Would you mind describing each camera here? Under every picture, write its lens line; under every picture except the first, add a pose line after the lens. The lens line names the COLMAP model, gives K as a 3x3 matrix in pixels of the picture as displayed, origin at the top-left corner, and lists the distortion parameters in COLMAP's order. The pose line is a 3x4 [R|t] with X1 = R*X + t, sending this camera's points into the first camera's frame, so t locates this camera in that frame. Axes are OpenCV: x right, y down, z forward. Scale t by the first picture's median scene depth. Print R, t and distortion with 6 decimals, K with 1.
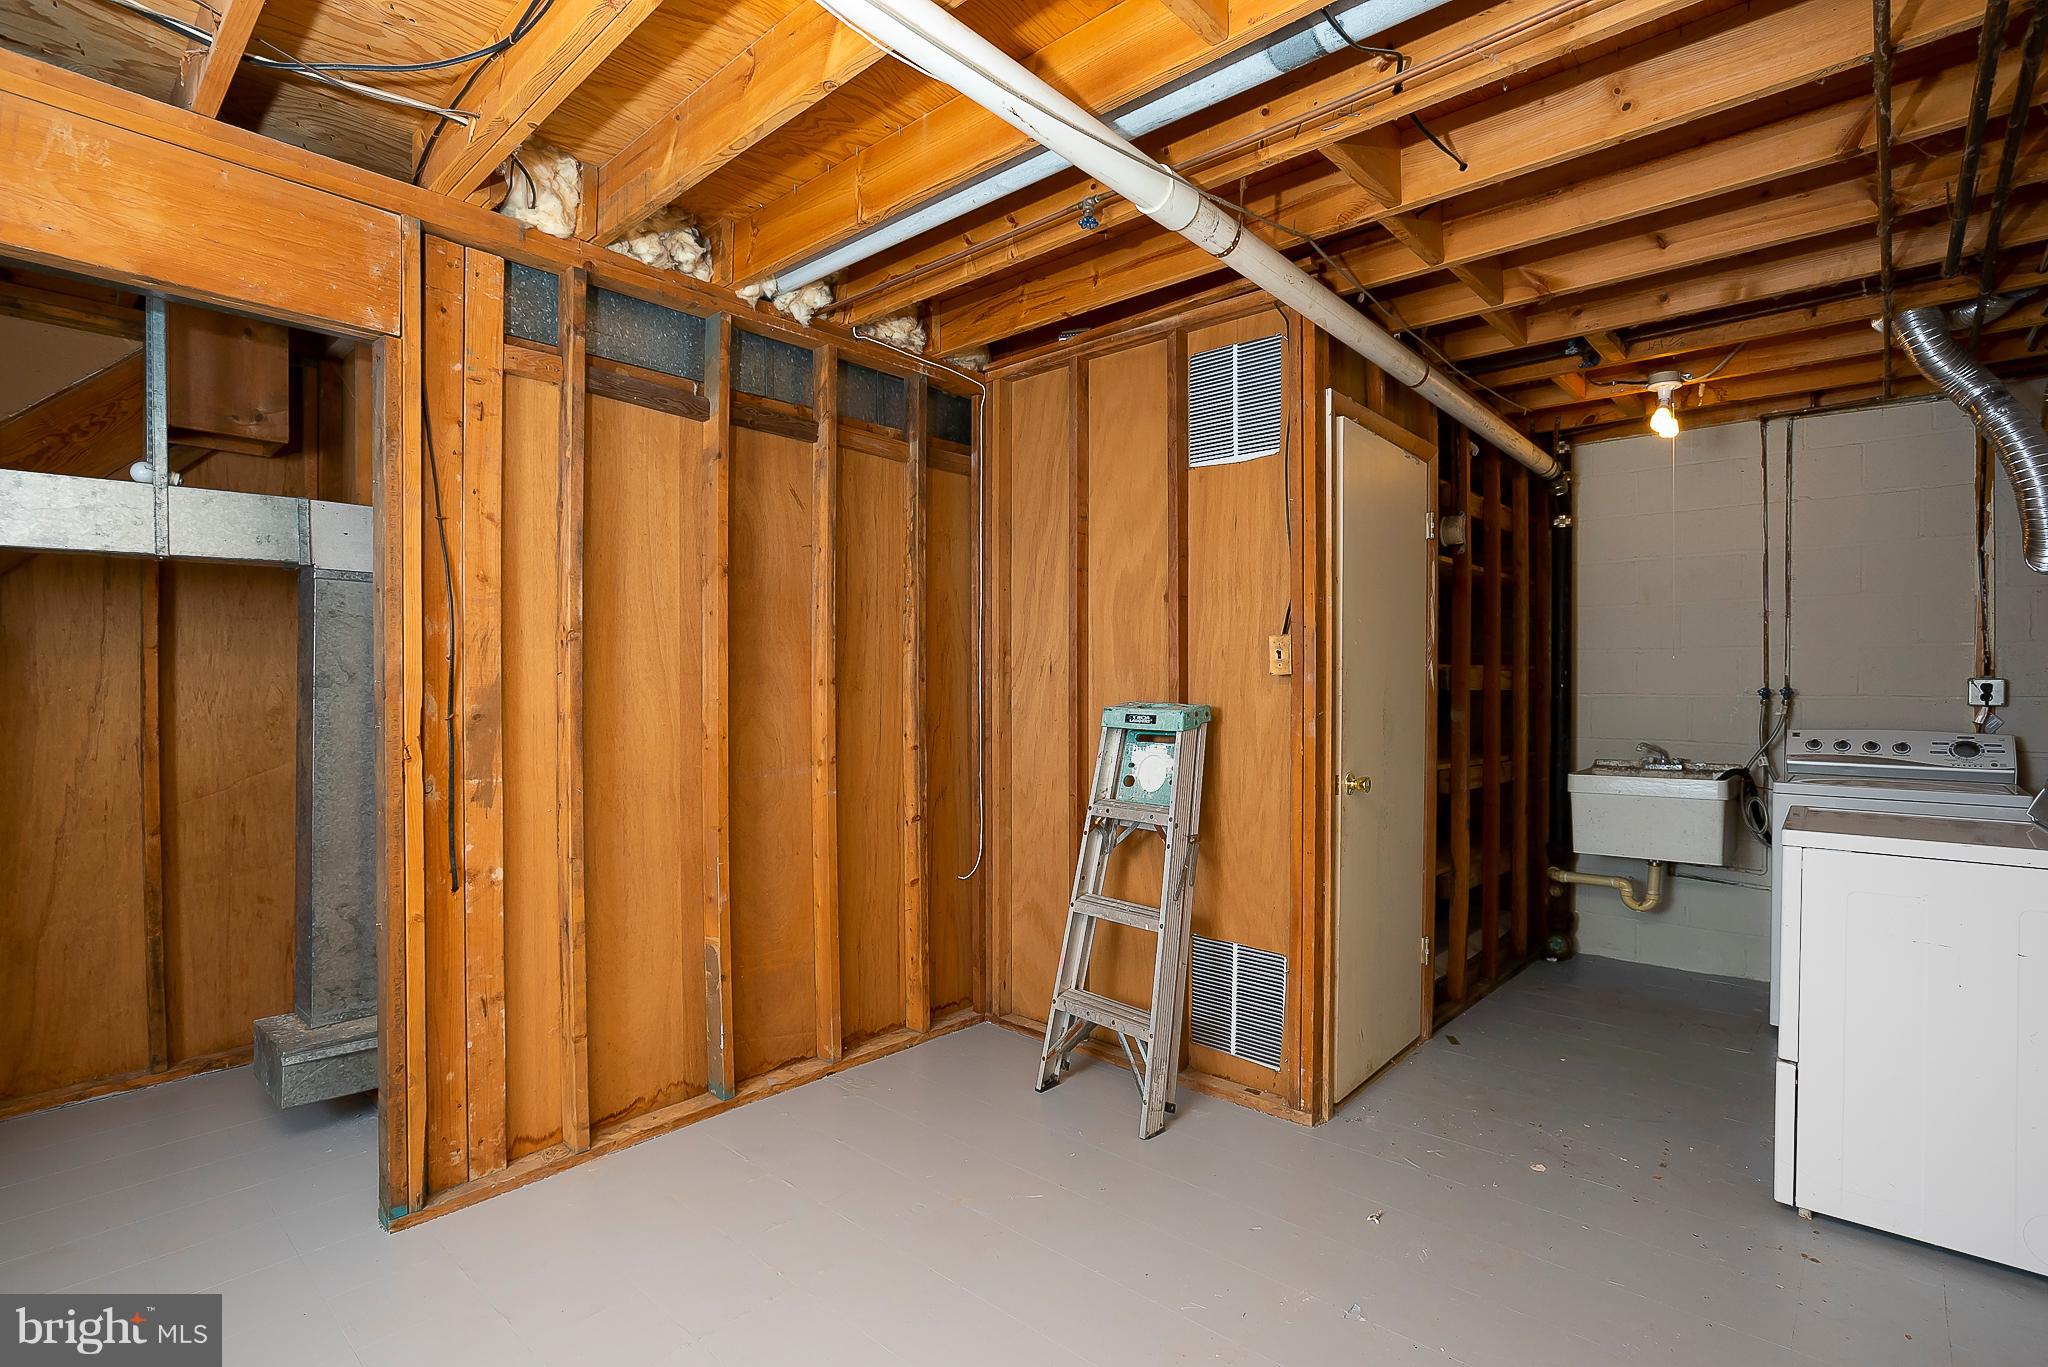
lens RADIAL K [[993.4, 0, 1023.9], [0, 993.4, 694.9], [0, 0, 1]] dist [-0.040468, 0.020728]
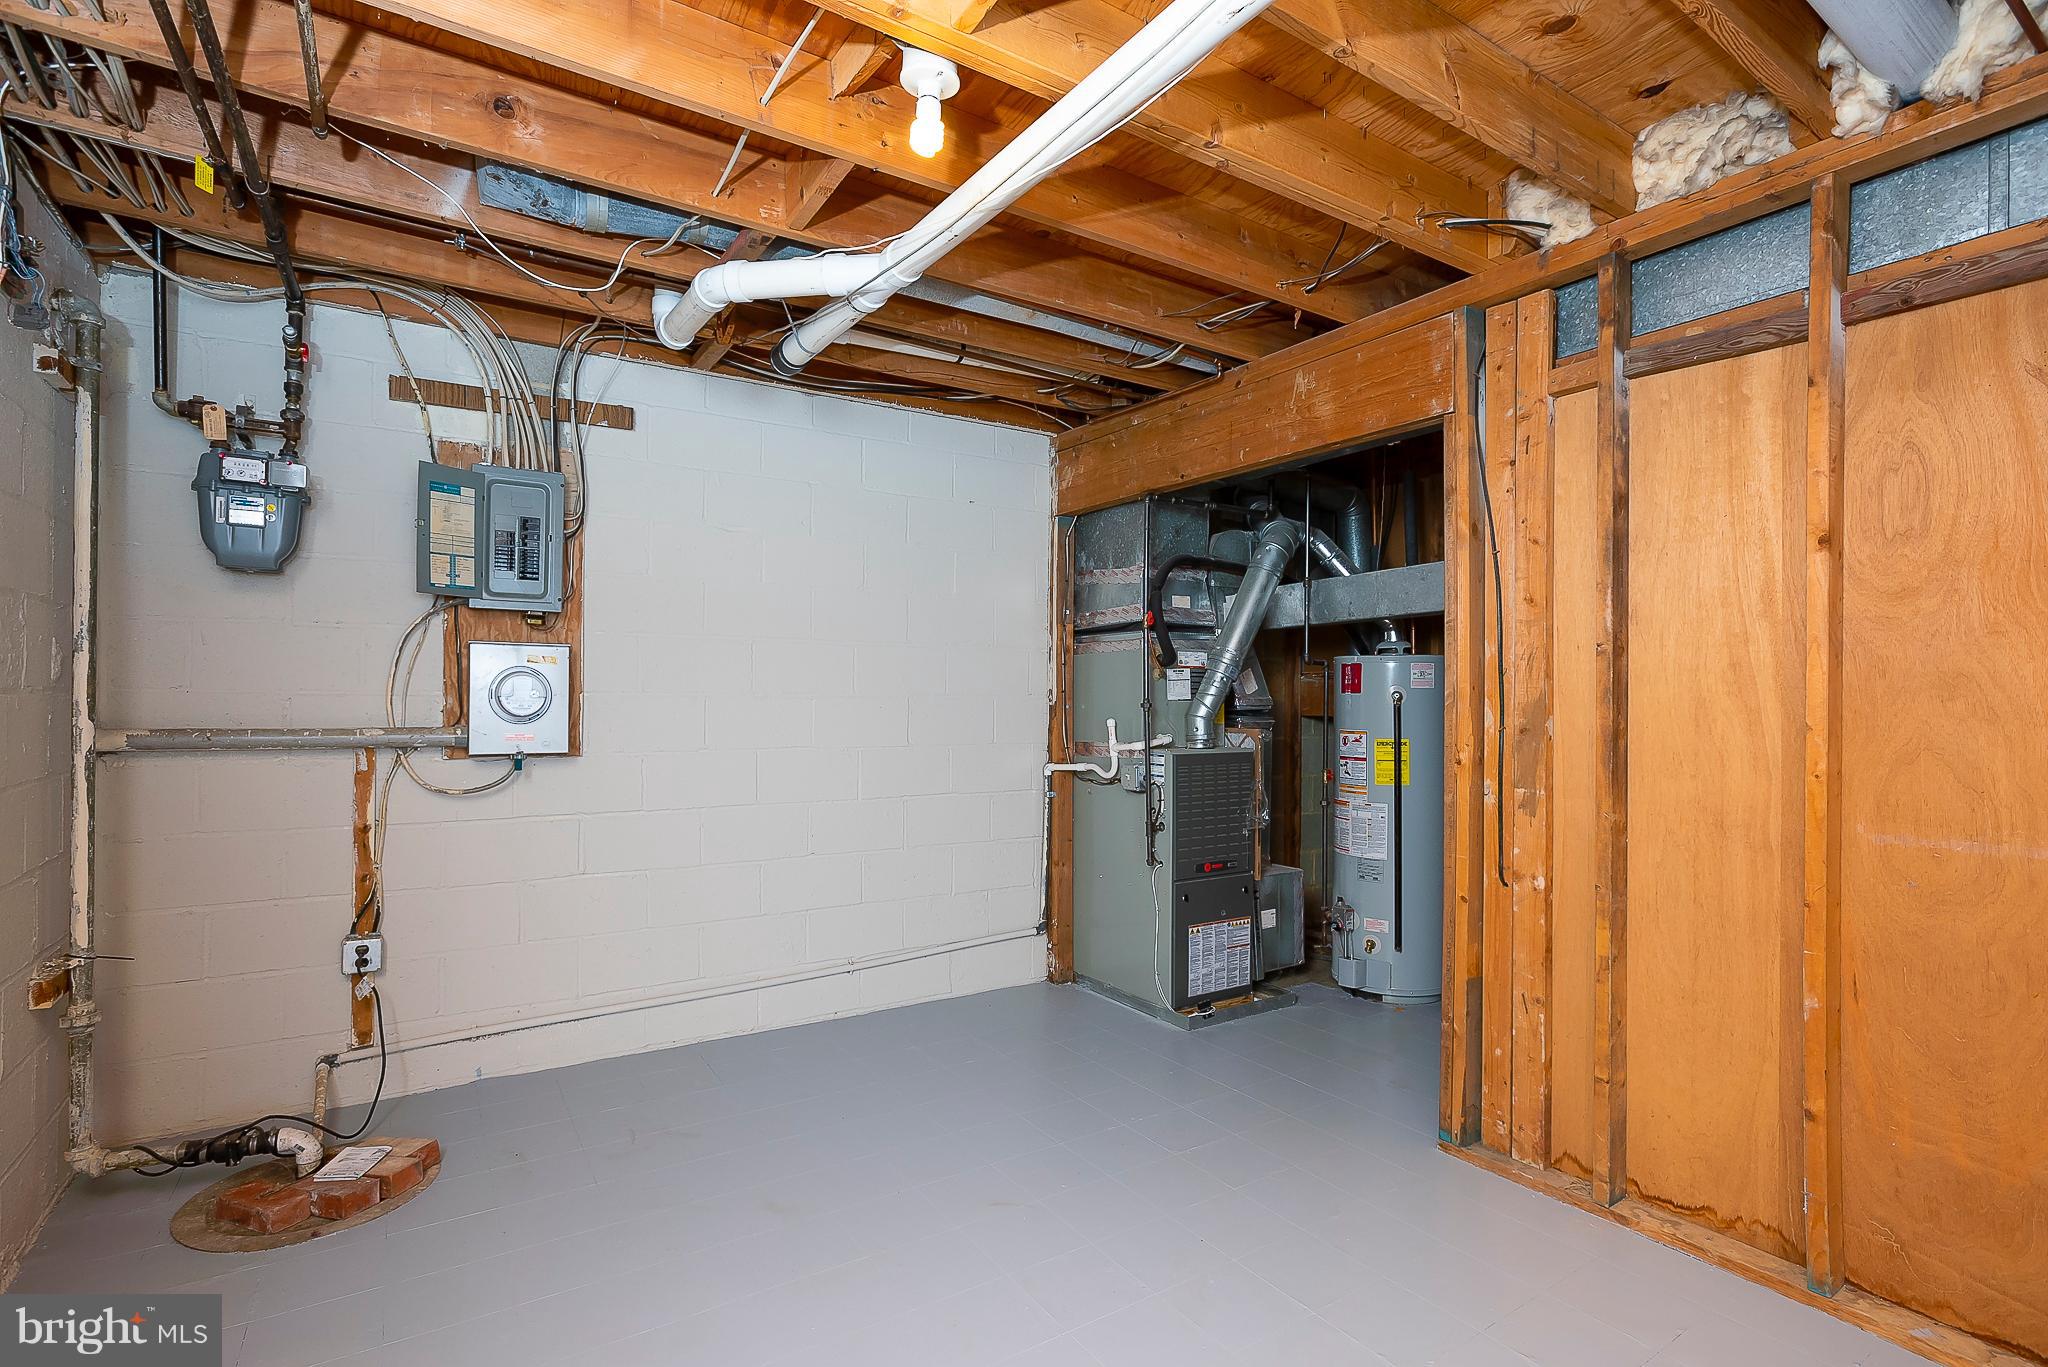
lens RADIAL K [[993.4, 0, 1023.9], [0, 993.4, 694.9], [0, 0, 1]] dist [-0.040468, 0.020728]
pose [[-0.290147, -0.003615, -0.956975, 0.620649], [-0.006543, 0.999977, -0.001794, -0.010886], [0.956960, 0.005741, -0.290164, 0.777679]]
